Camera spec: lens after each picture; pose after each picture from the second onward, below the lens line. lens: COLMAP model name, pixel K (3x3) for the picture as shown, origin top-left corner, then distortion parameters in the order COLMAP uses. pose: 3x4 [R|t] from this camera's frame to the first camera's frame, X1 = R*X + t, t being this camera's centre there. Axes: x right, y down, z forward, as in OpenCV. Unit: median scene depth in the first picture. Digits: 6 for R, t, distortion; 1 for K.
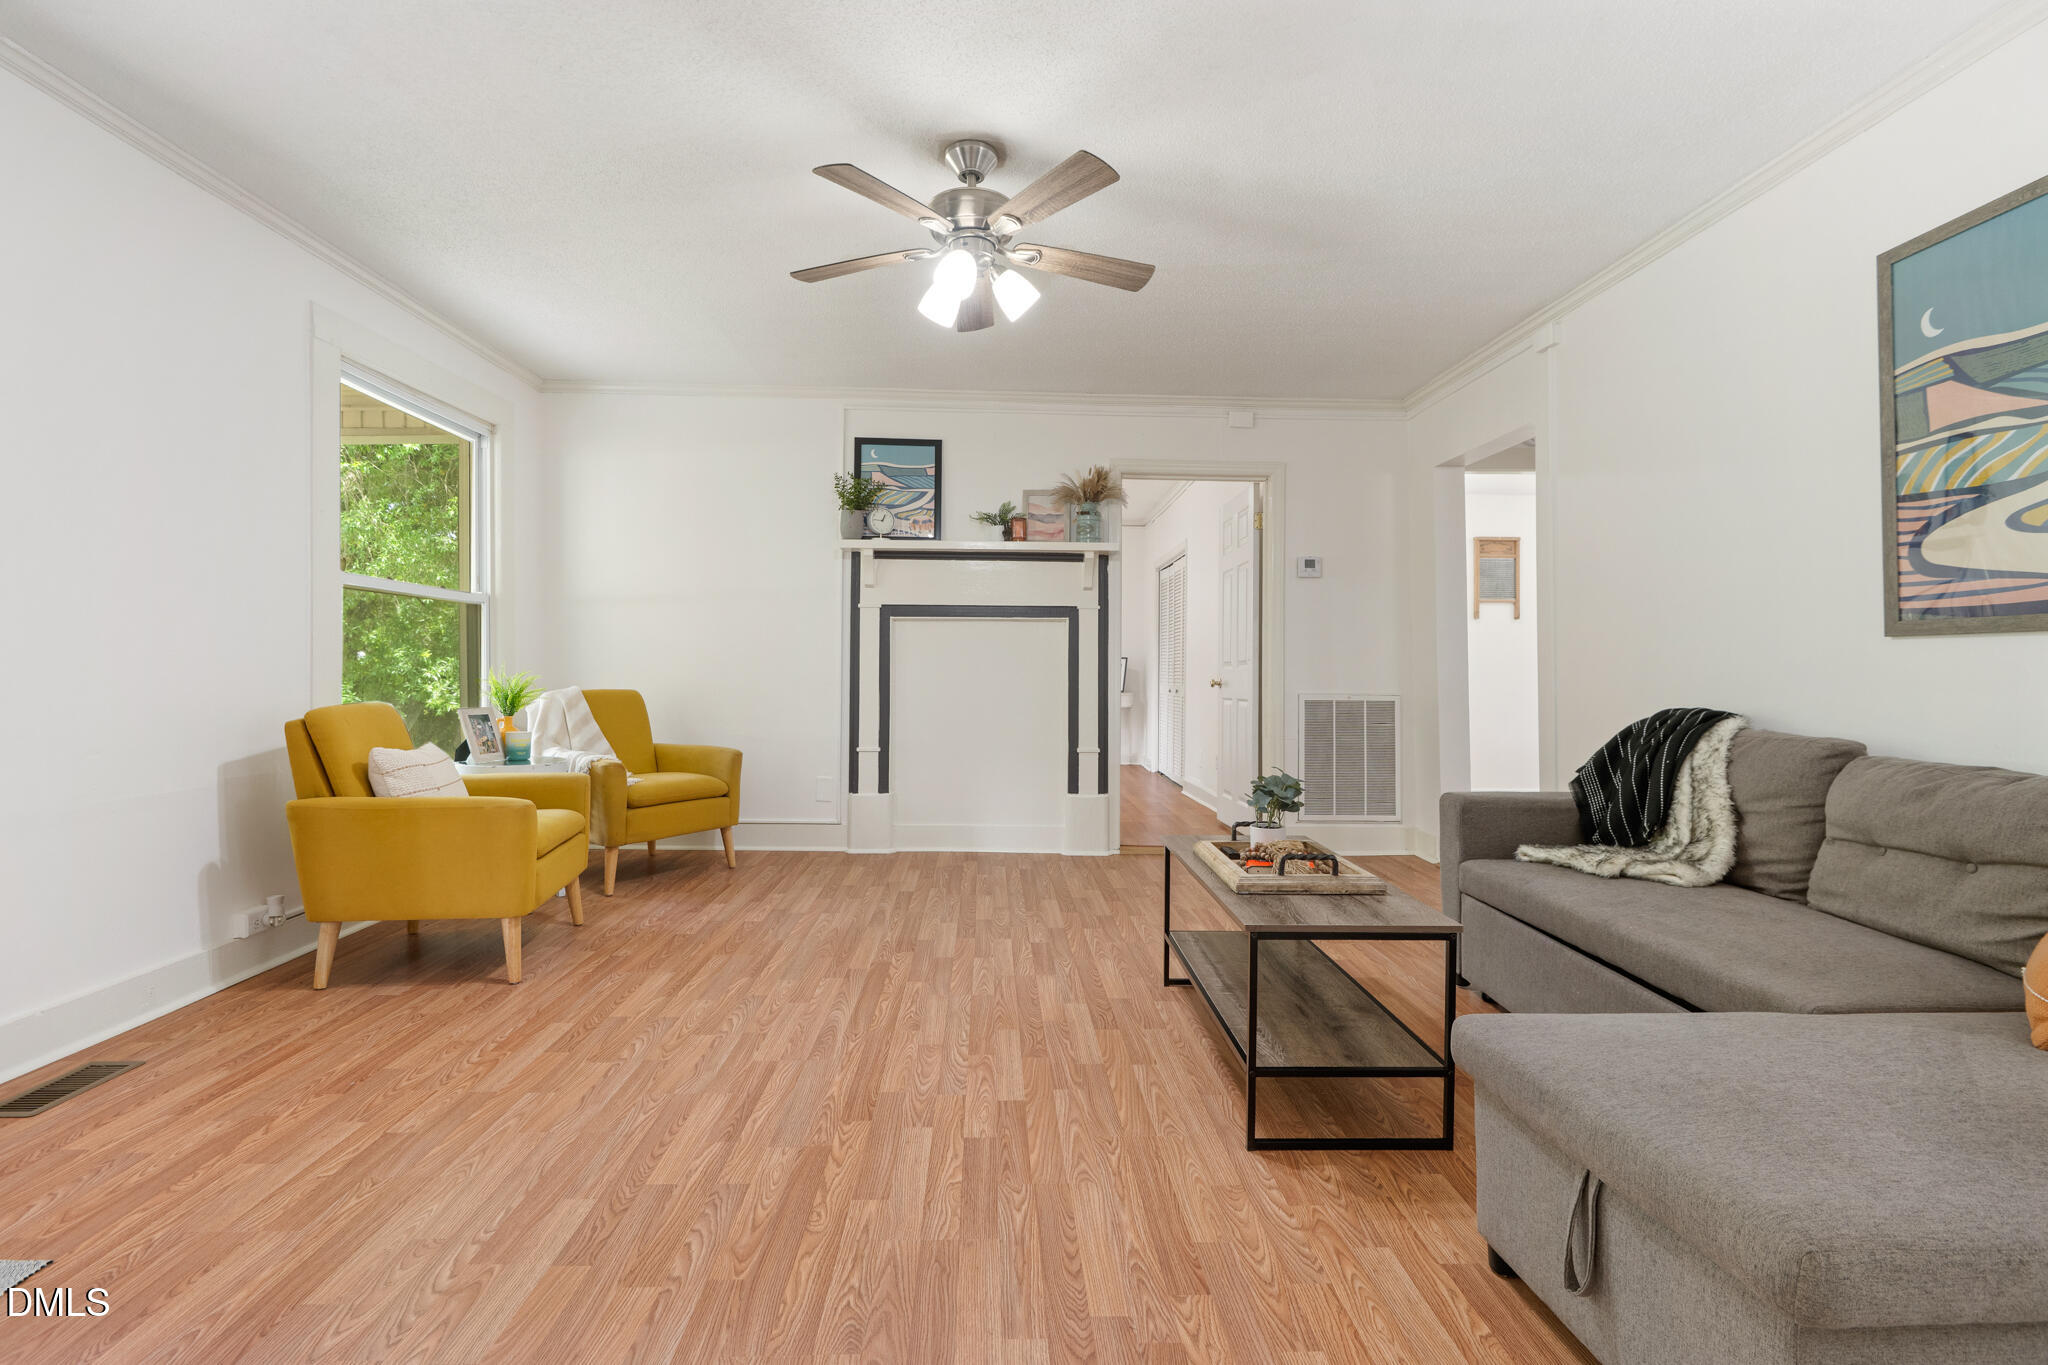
lens RADIAL K [[949.7, 0, 1024.7], [0, 949.7, 670.8], [0, 0, 1]] dist [0.002644, -0.007456]
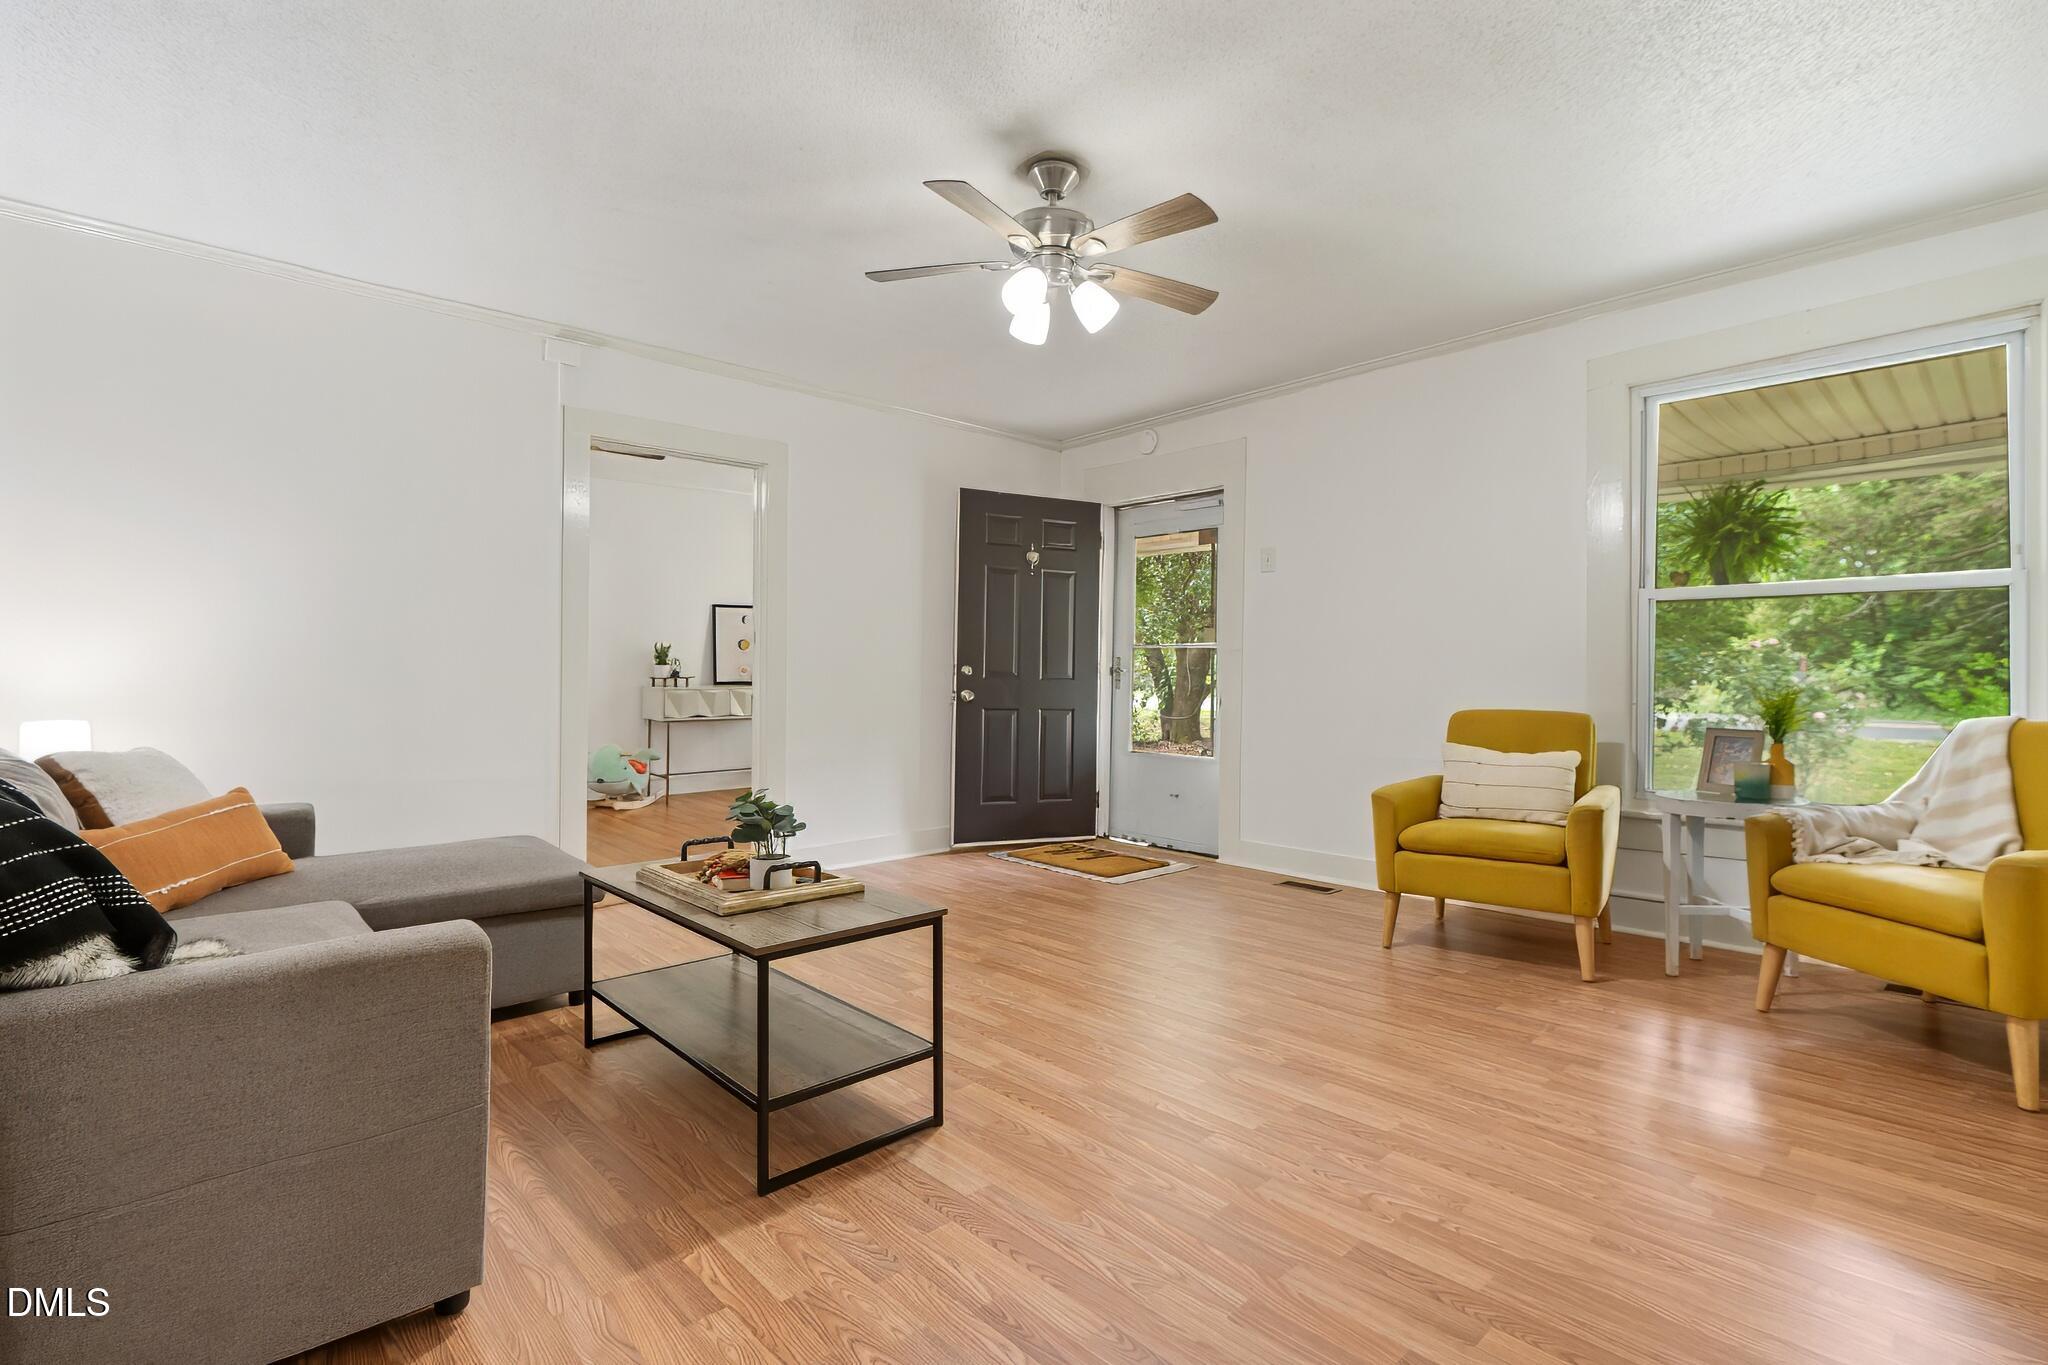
lens RADIAL K [[949.7, 0, 1024.7], [0, 949.7, 670.8], [0, 0, 1]] dist [0.002644, -0.007456]
pose [[-0.759208, -0.010930, -0.650756, 0.592819], [-0.008804, 0.999940, -0.006523, -0.000588], [0.650788, 0.000777, -0.759259, 1.661325]]
